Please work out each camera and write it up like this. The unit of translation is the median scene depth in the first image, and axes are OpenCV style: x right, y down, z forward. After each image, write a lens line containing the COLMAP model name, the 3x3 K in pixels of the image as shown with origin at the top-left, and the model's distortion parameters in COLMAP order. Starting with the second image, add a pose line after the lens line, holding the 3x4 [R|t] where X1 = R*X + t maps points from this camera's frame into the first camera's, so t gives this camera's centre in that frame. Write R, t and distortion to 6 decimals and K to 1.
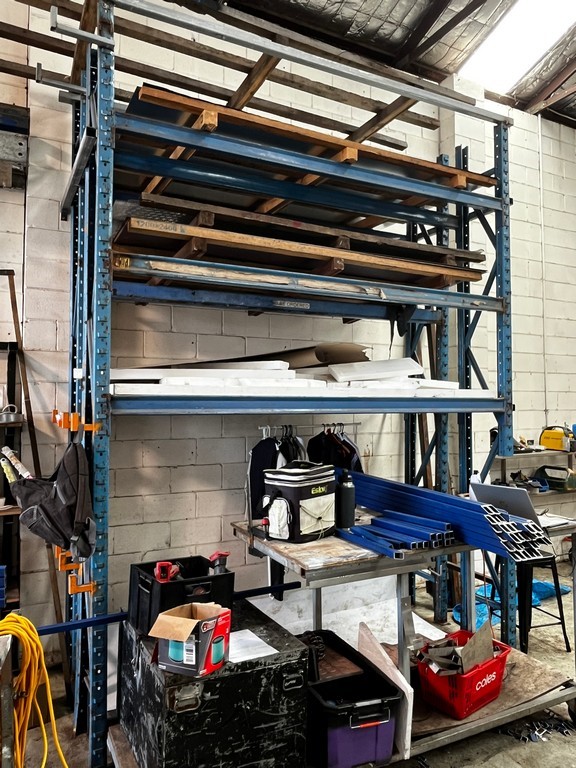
lens RADIAL K [[570.8, 0, 301.7], [0, 570.8, 379.3], [0, 0, 1]] dist [-0.005599, -0.003099]
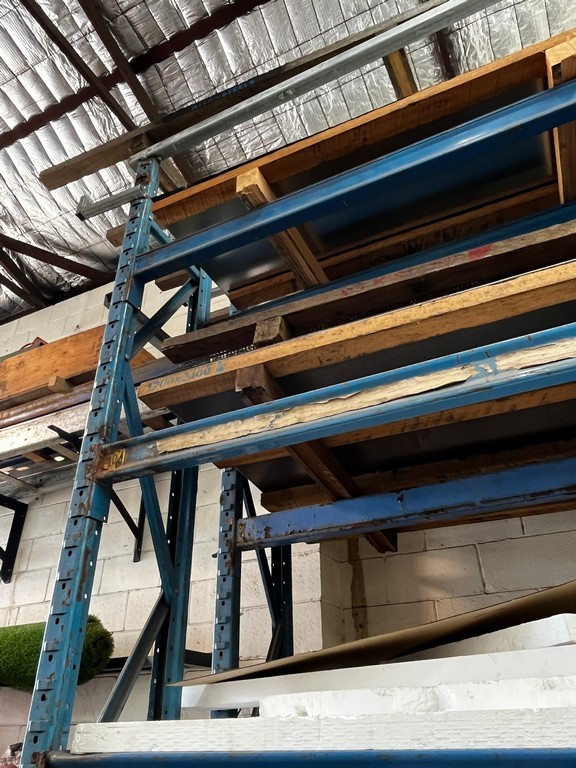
lens RADIAL K [[570.8, 0, 301.7], [0, 570.8, 379.3], [0, 0, 1]] dist [-0.005599, -0.003099]
pose [[0.603780, -0.438803, -0.665509, 0.155887], [0.060566, 0.857698, -0.510574, 0.010431], [0.794847, 0.267967, 0.544437, 0.728665]]
